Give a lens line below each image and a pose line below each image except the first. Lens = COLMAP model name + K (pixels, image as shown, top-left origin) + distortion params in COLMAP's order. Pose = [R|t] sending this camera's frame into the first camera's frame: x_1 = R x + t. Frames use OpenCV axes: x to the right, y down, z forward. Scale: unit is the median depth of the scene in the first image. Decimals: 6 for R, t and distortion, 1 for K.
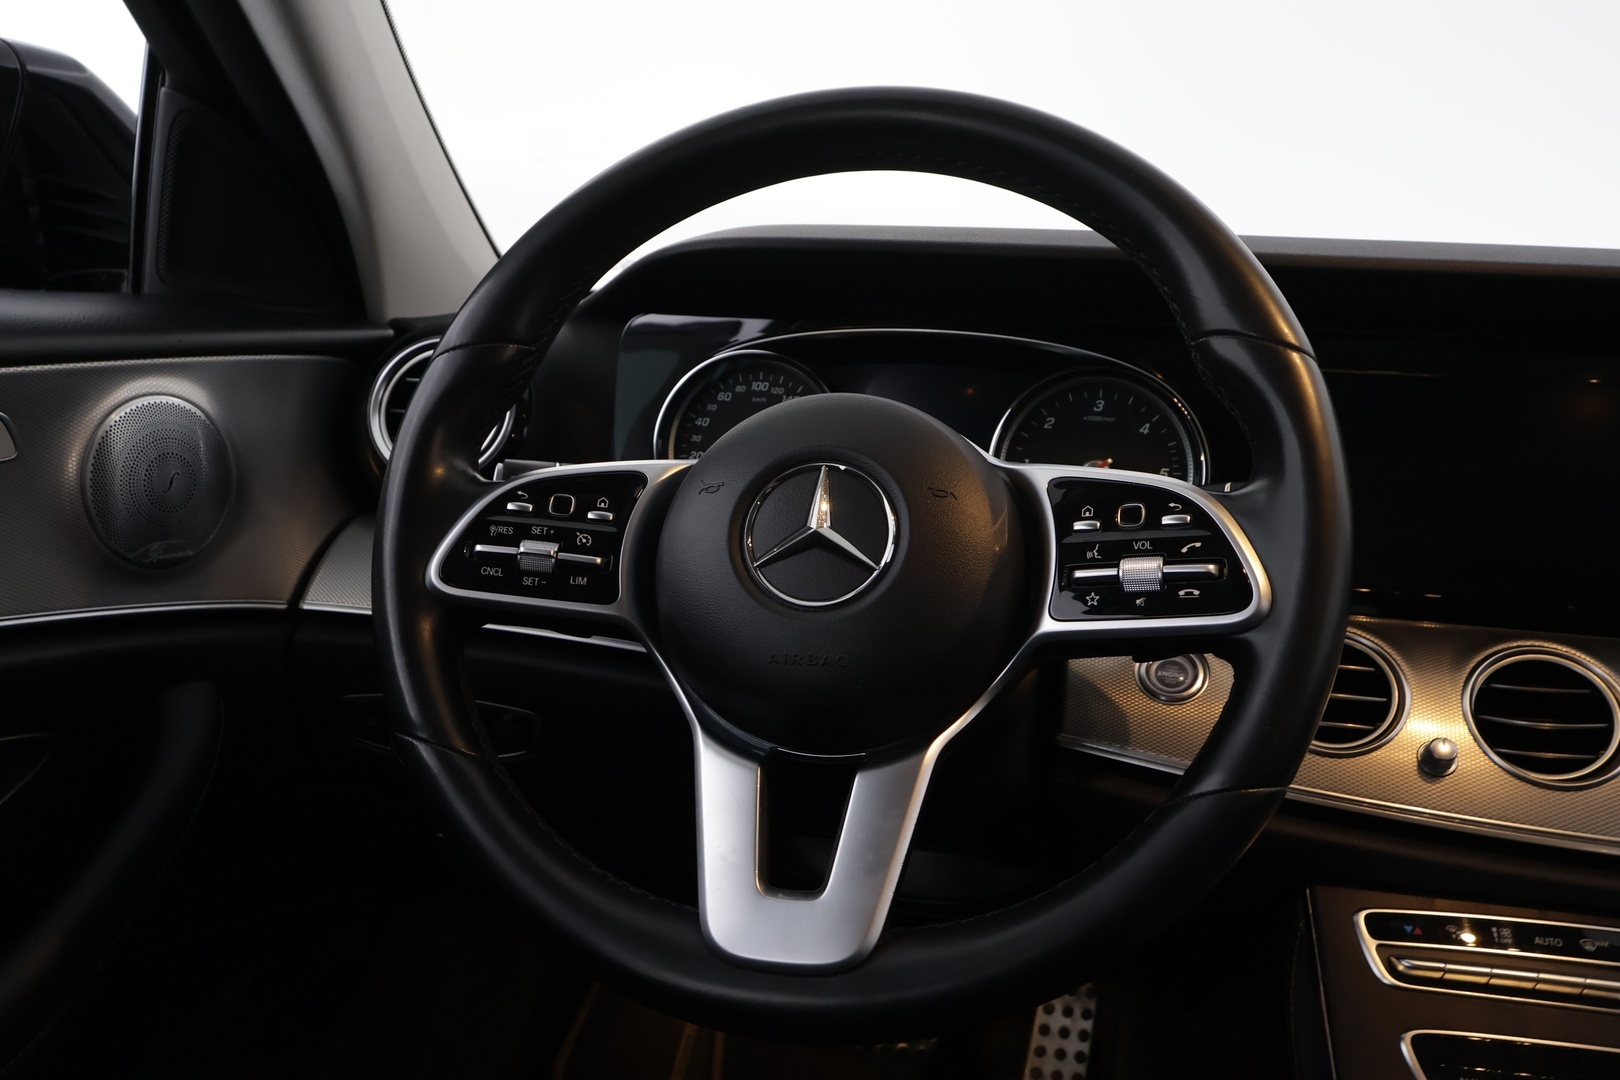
lens RADIAL K [[1252.3, 0, 784.0], [0, 1252.3, 534.6], [0, 0, 1]] dist [-0.007384, 0.002225]
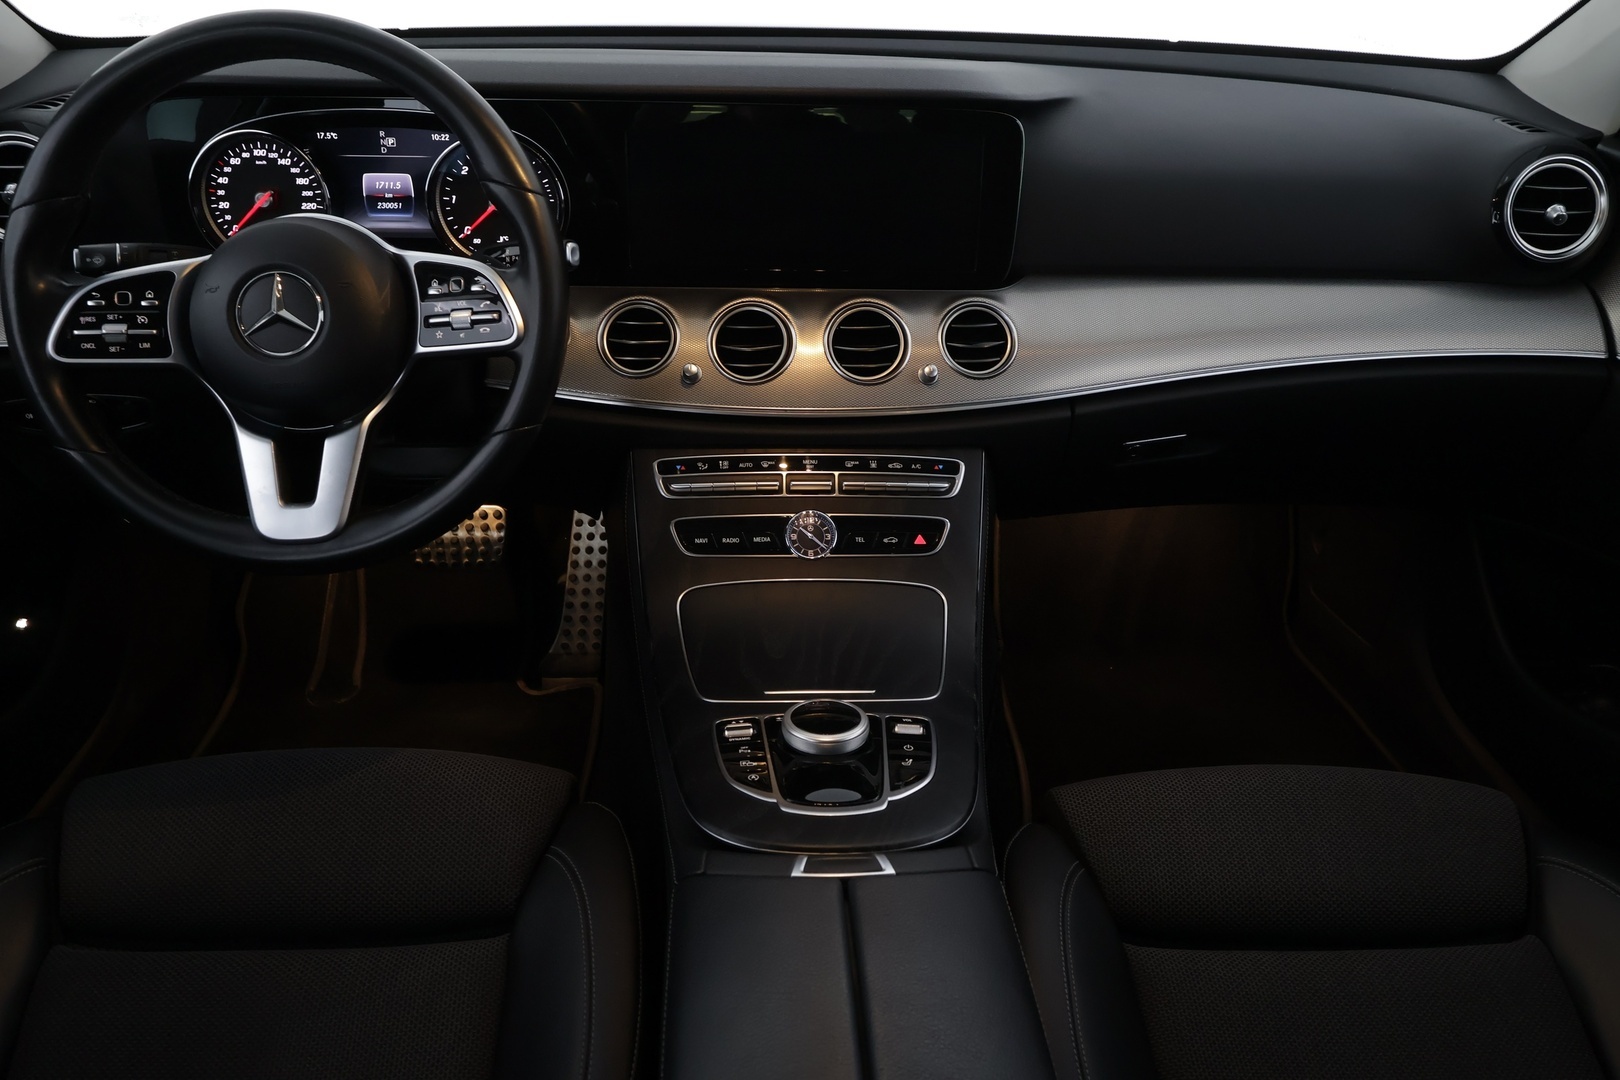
lens RADIAL K [[1252.3, 0, 784.0], [0, 1252.3, 534.6], [0, 0, 1]] dist [-0.007384, 0.002225]
pose [[0.966060, -0.142778, 0.215275, 0.274401], [0.053072, 0.925292, 0.375524, -0.318263], [-0.252809, -0.351353, 0.901465, -0.846469]]
